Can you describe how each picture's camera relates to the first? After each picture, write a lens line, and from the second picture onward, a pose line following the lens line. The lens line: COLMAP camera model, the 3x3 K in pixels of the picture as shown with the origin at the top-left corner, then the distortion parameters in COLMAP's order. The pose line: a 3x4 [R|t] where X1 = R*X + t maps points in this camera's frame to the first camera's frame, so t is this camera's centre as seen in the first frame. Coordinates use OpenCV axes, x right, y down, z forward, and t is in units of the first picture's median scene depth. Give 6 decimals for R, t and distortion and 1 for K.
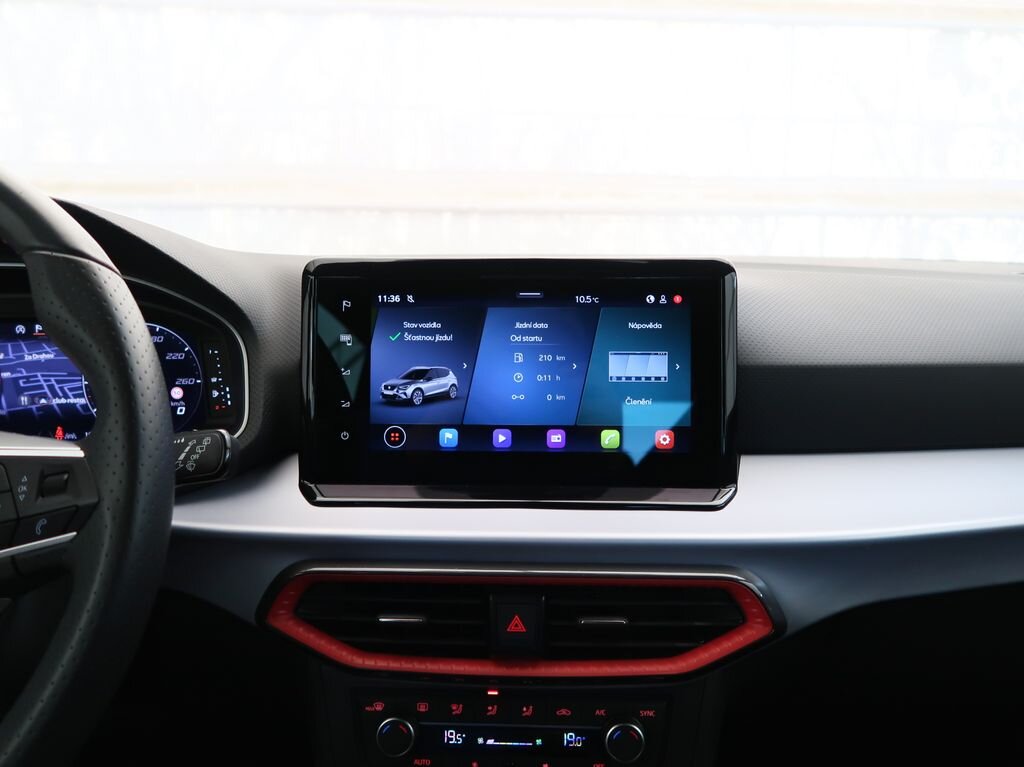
lens RADIAL K [[803.3, 0, 512.0], [0, 803.3, 383.5], [0, 0, 1]] dist [-0.012156, -0.001424]
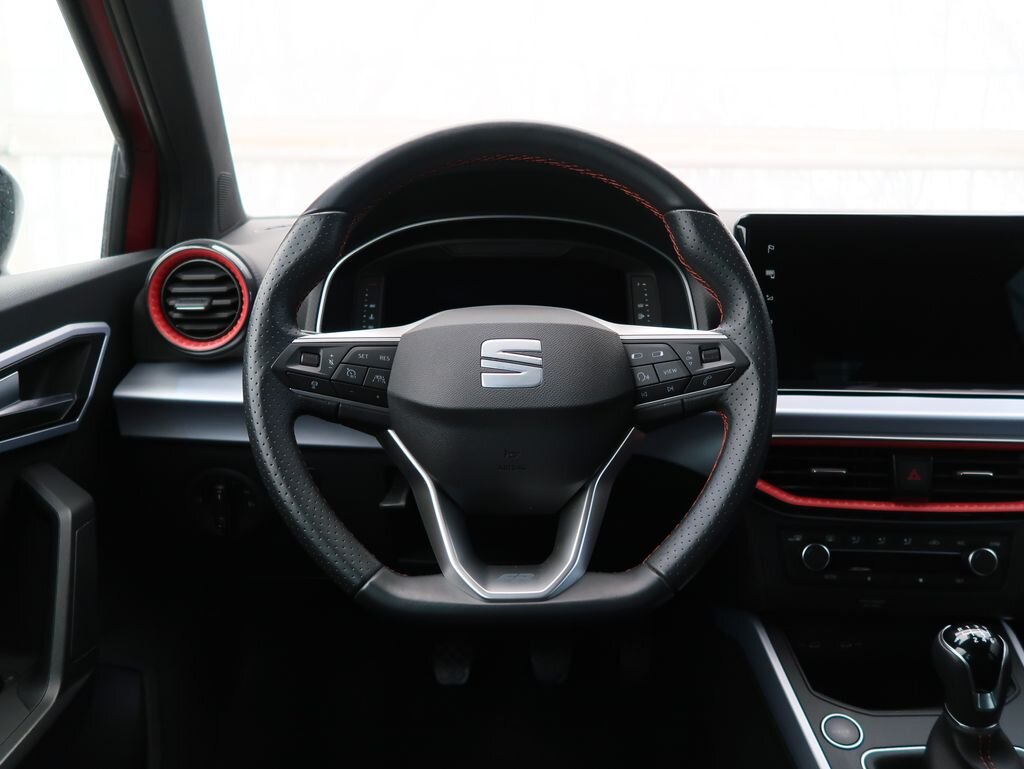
lens RADIAL K [[884.4, 0, 512.0], [0, 884.4, 384.5], [0, 0, 1]] dist [-0.021611, -0.011375]
pose [[0.999171, 0.010291, -0.039384, -0.636674], [-0.008665, 0.999112, 0.041238, 0.081478], [0.039773, -0.040862, 0.998373, -0.566975]]
